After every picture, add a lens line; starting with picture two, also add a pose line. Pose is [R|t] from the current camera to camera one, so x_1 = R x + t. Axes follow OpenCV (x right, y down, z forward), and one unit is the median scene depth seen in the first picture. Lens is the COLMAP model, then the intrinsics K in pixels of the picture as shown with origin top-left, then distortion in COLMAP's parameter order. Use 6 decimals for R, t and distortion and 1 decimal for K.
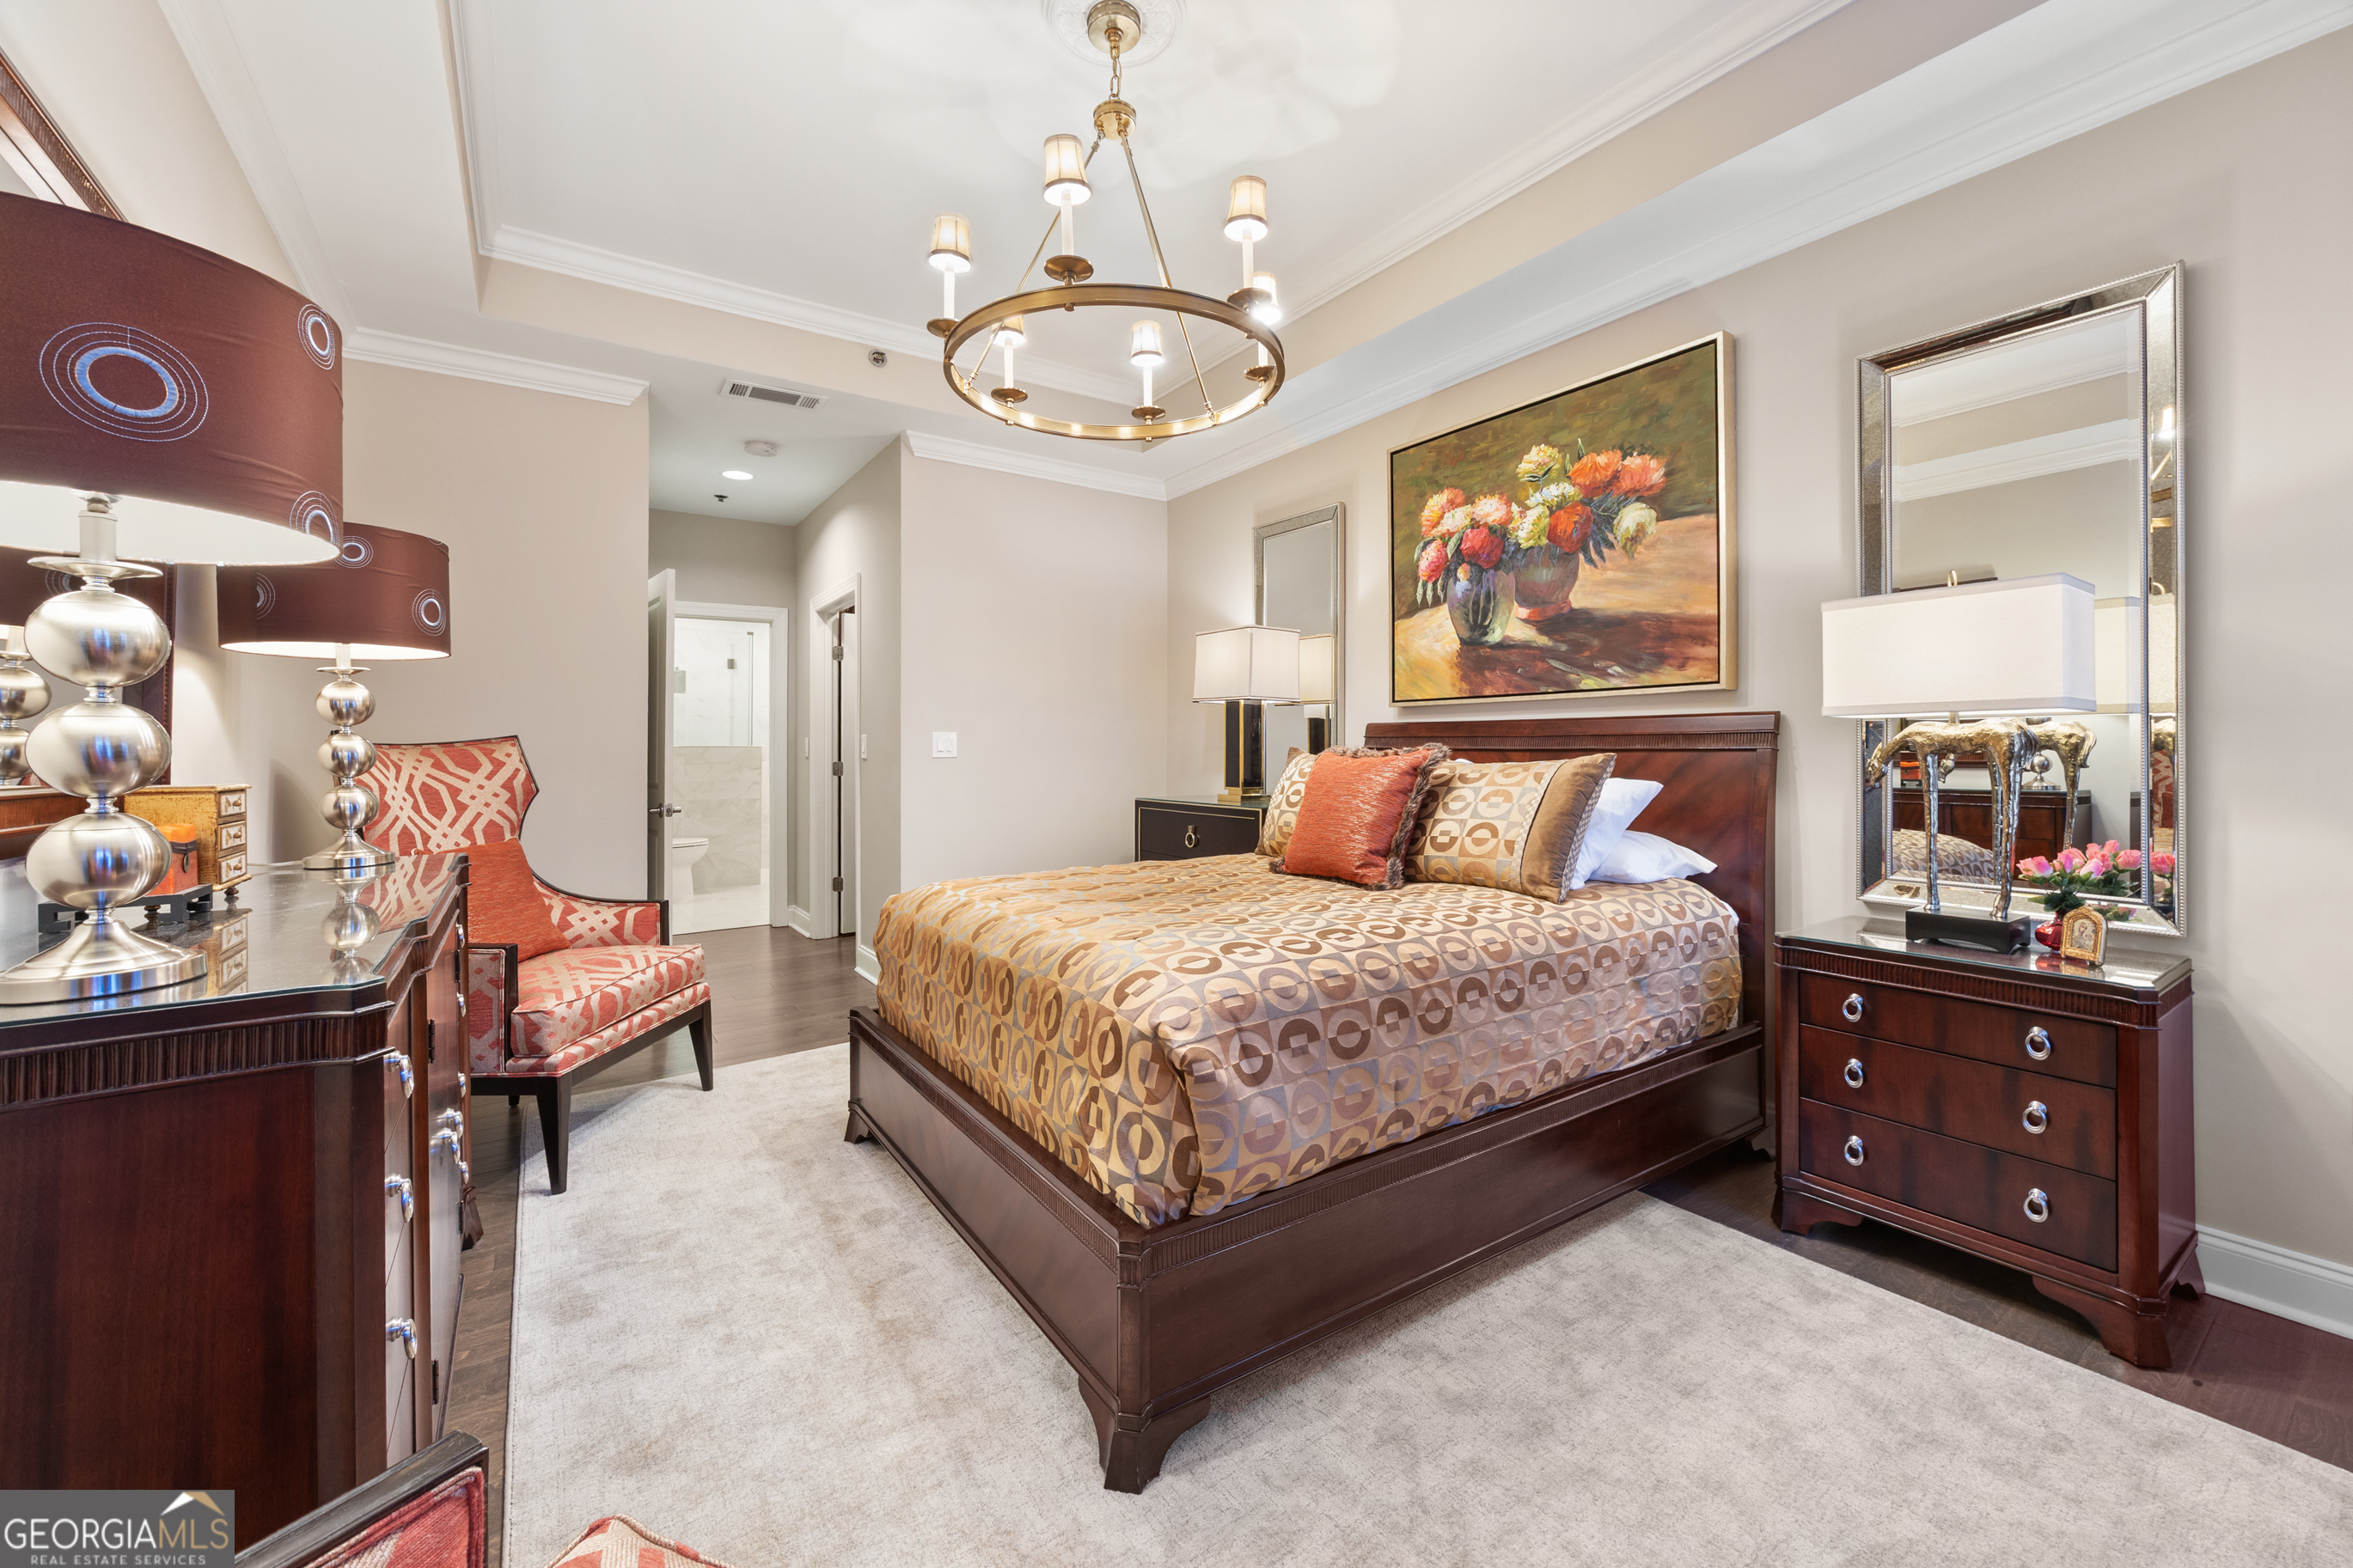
lens RADIAL K [[908.6, 0, 1175.7], [0, 908.6, 761.2], [0, 0, 1]] dist [-0.002015, 0.000011]
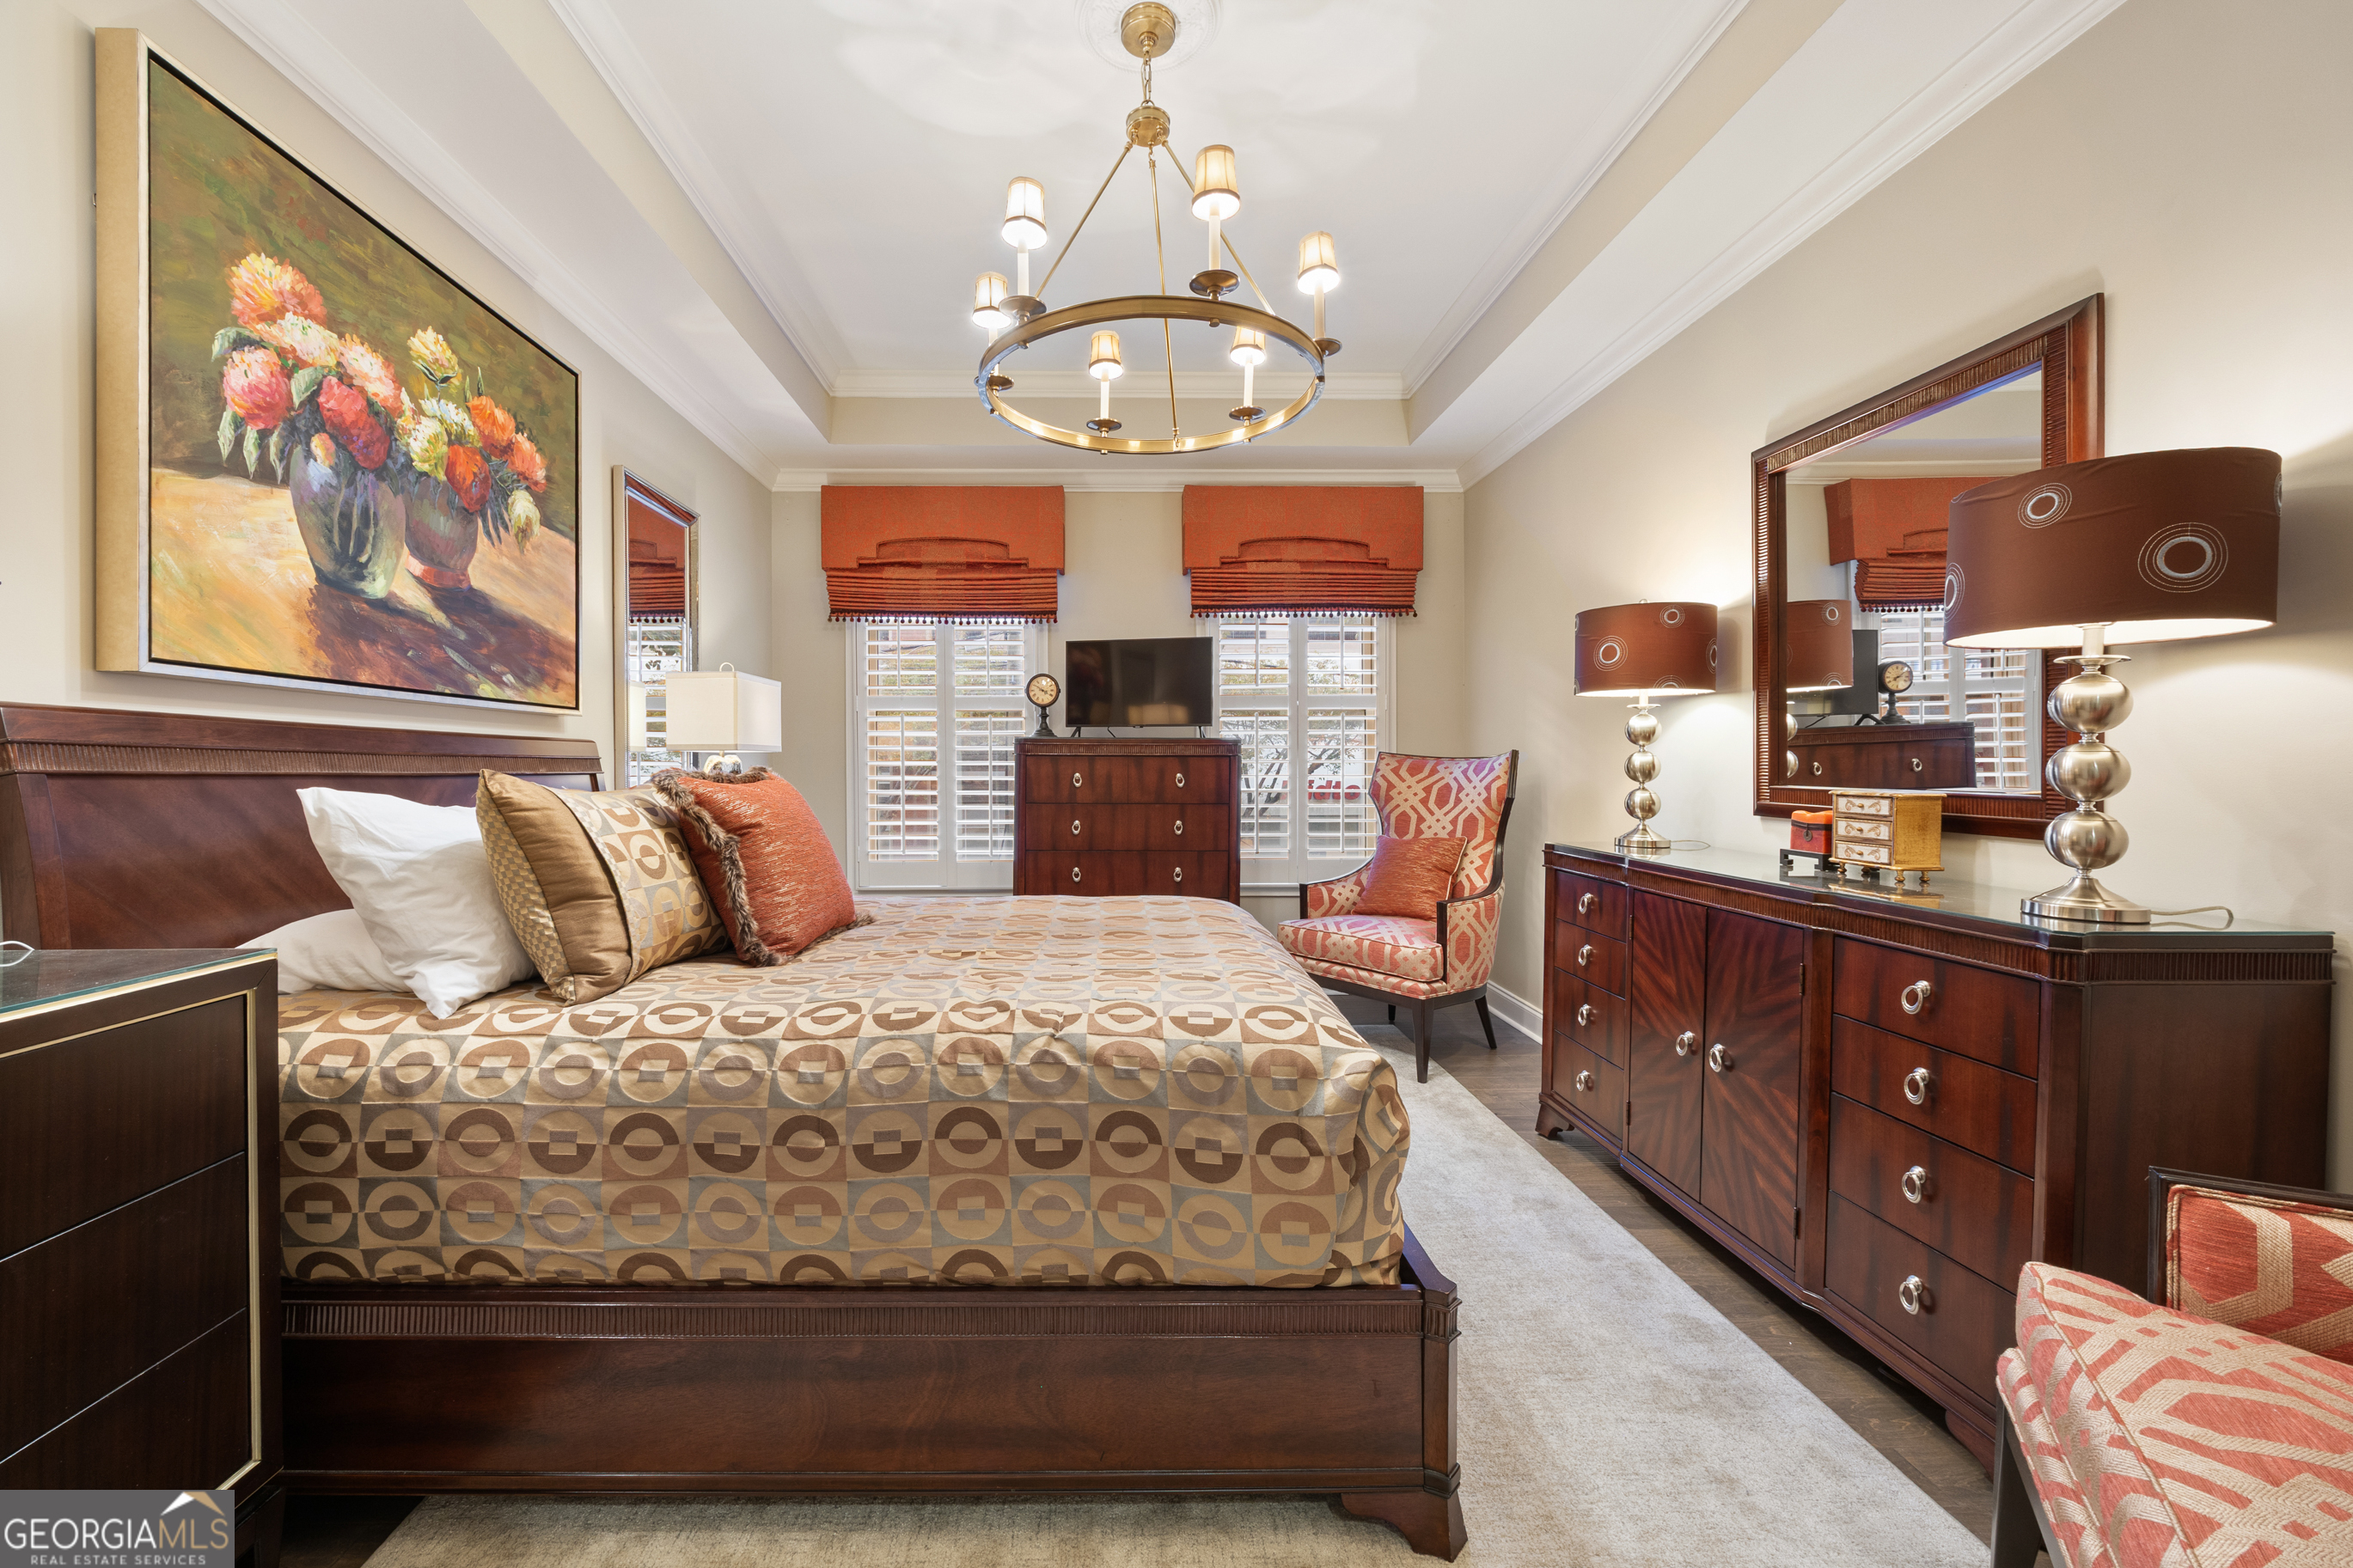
lens RADIAL K [[908.6, 0, 1177.9], [0, 908.6, 778.4], [0, 0, 1]] dist [-0.002015, 0.000011]
pose [[-0.864748, -0.011565, 0.502072, -0.419508], [-0.003608, 0.999852, 0.016816, -0.022638], [-0.502193, 0.012730, -0.864662, 1.271148]]
